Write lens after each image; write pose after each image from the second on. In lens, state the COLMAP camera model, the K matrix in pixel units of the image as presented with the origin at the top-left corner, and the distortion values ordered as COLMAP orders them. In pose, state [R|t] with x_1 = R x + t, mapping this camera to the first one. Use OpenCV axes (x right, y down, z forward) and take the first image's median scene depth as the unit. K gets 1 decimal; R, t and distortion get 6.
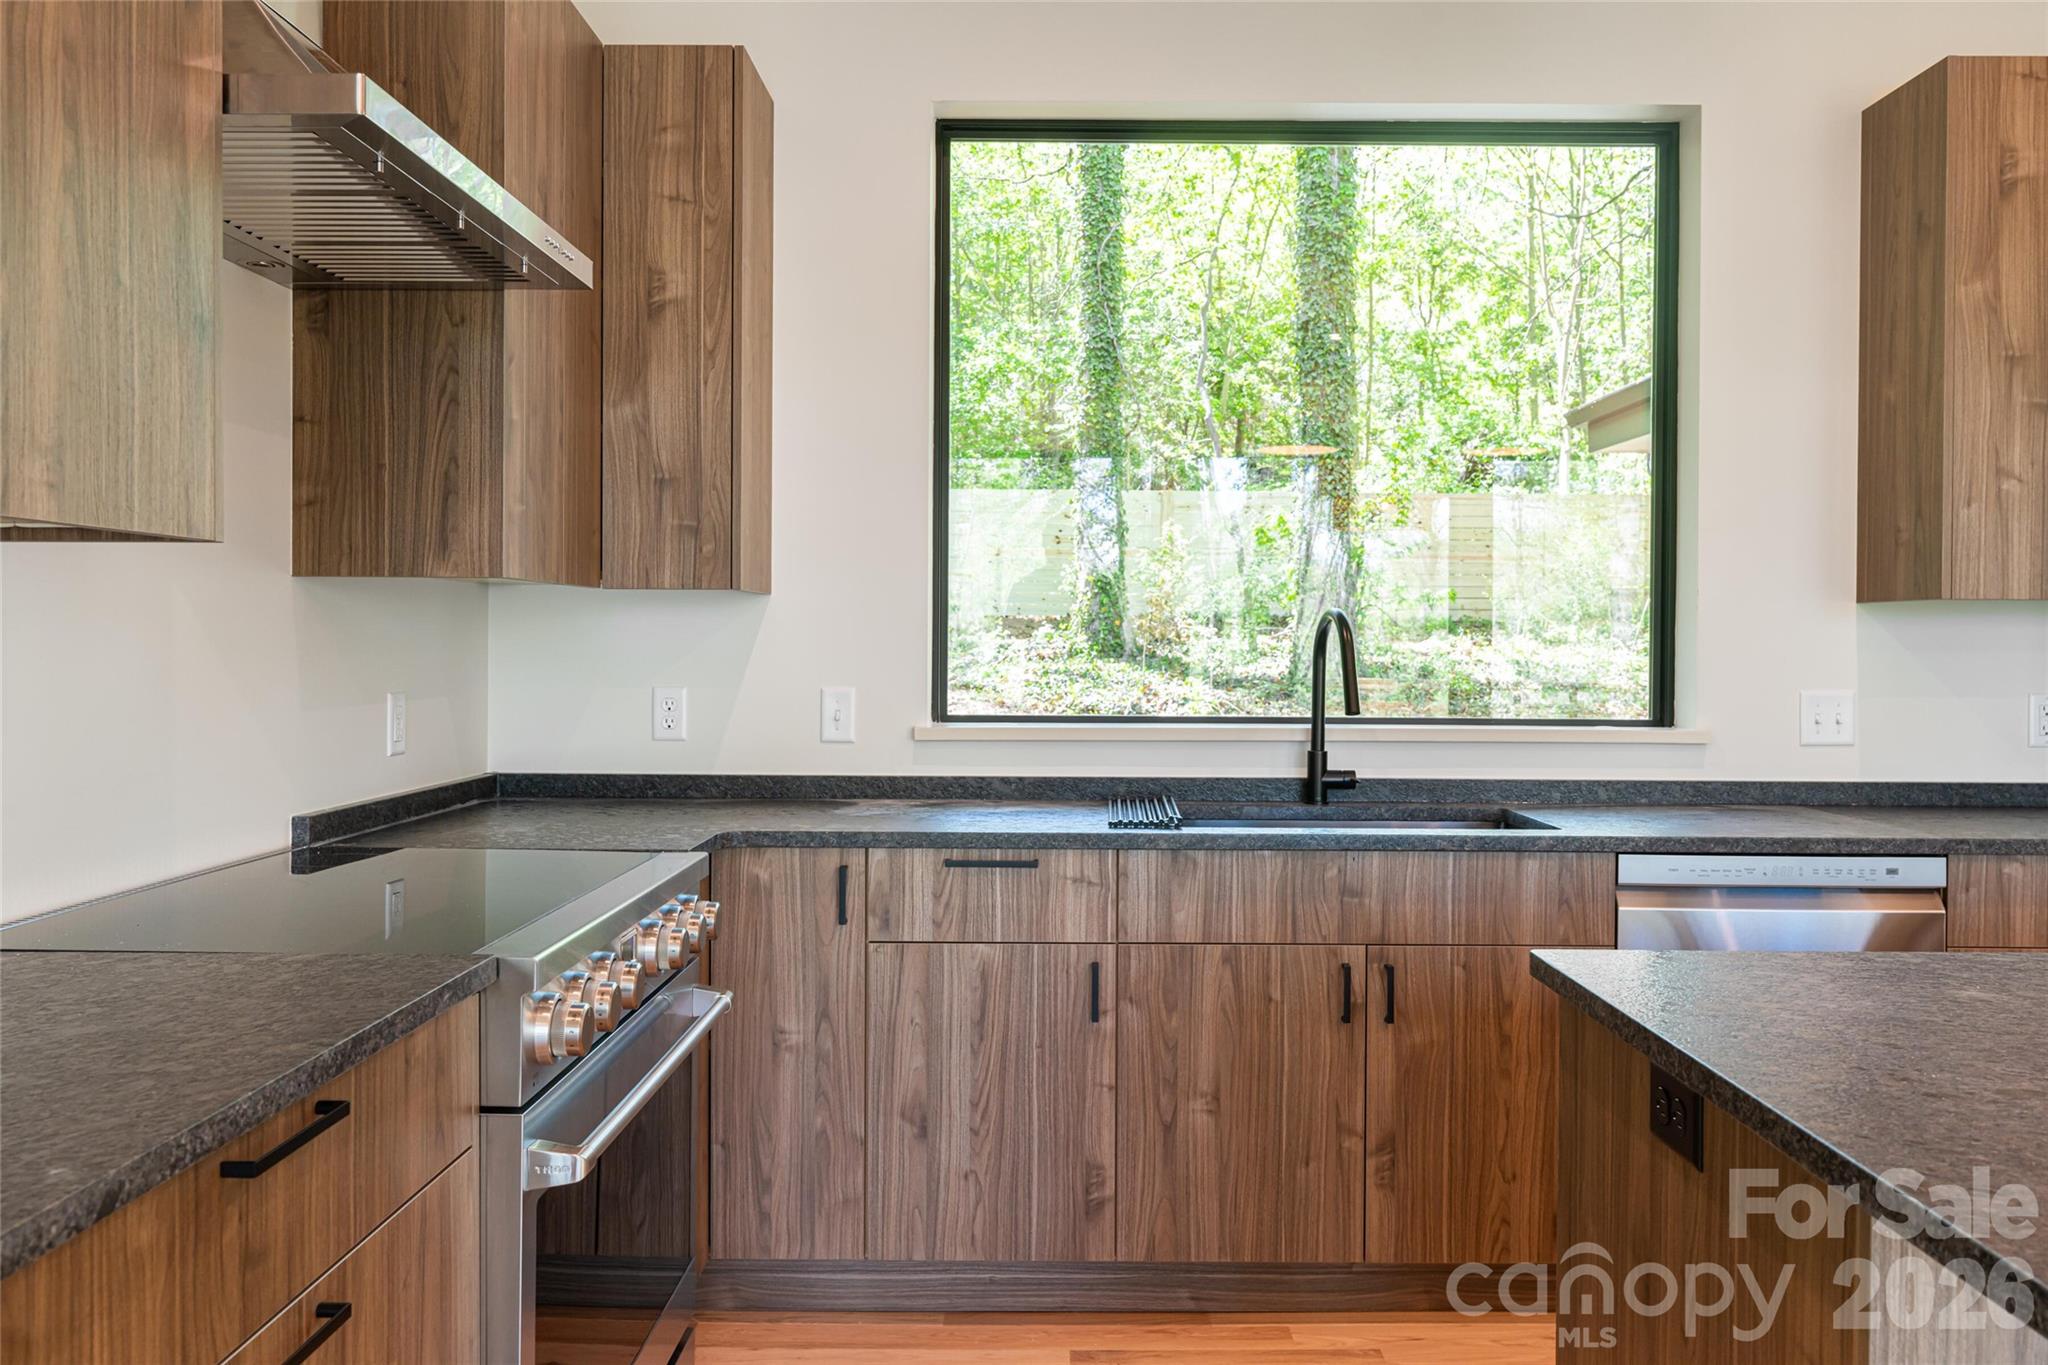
lens RADIAL K [[1701.7, 0, 1023.9], [0, 1701.7, 676.2], [0, 0, 1]] dist [-0.006102, 0.011764]
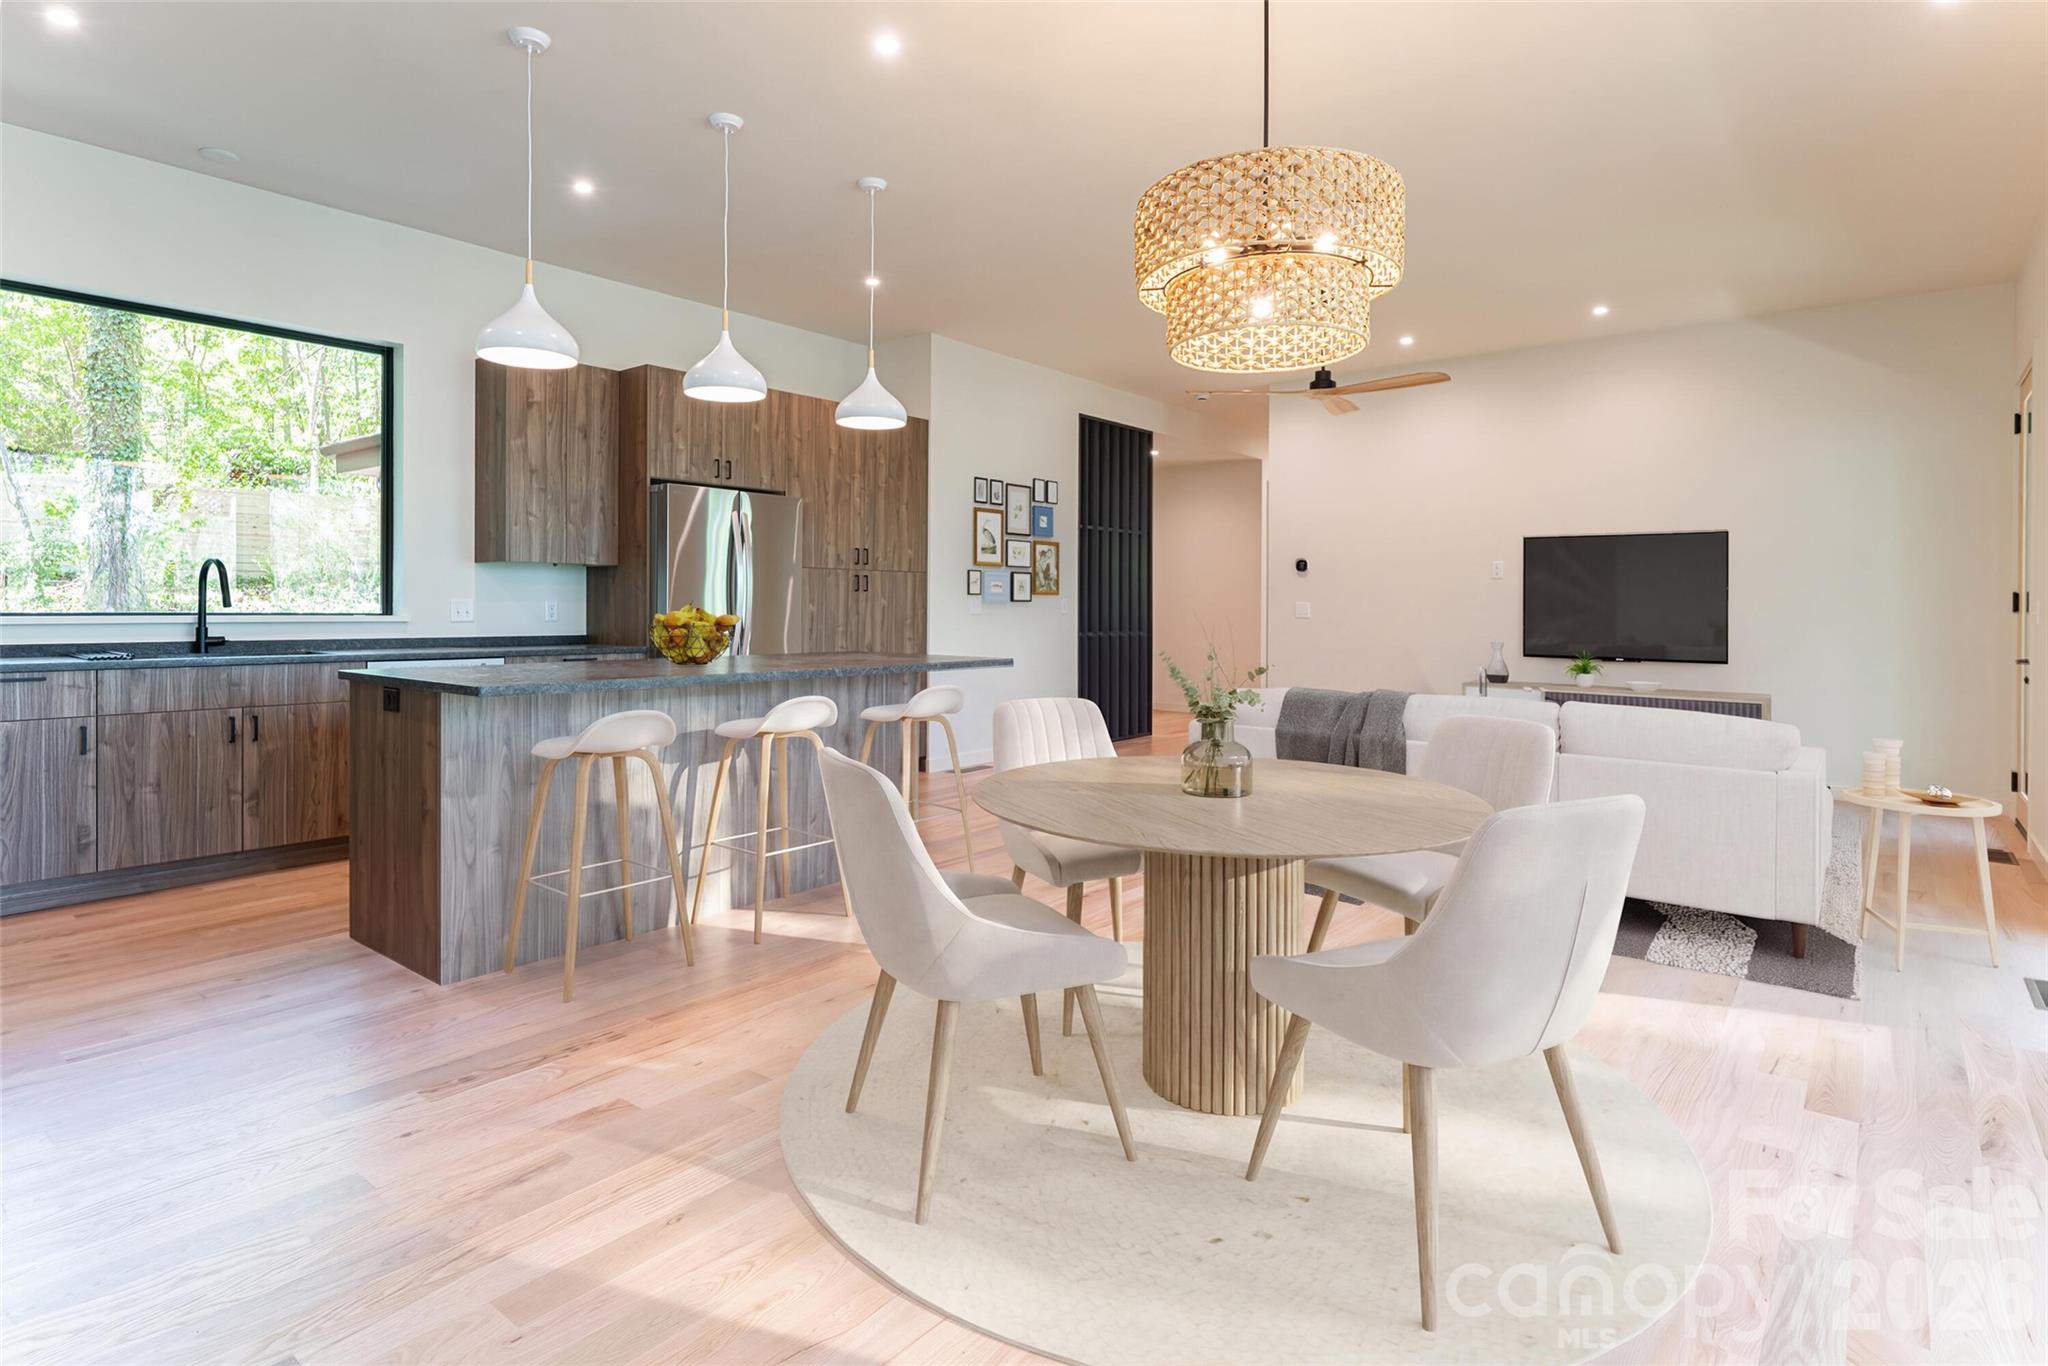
lens RADIAL K [[1062.6, 0, 1026.0], [0, 1062.6, 608.9], [0, 0, 1]] dist [-0.001935, -0.000294]
pose [[0.621622, -0.002727, 0.783312, -0.249145], [0.011273, 0.999922, -0.005465, 0.047728], [-0.783236, 0.012227, 0.621604, -0.668435]]
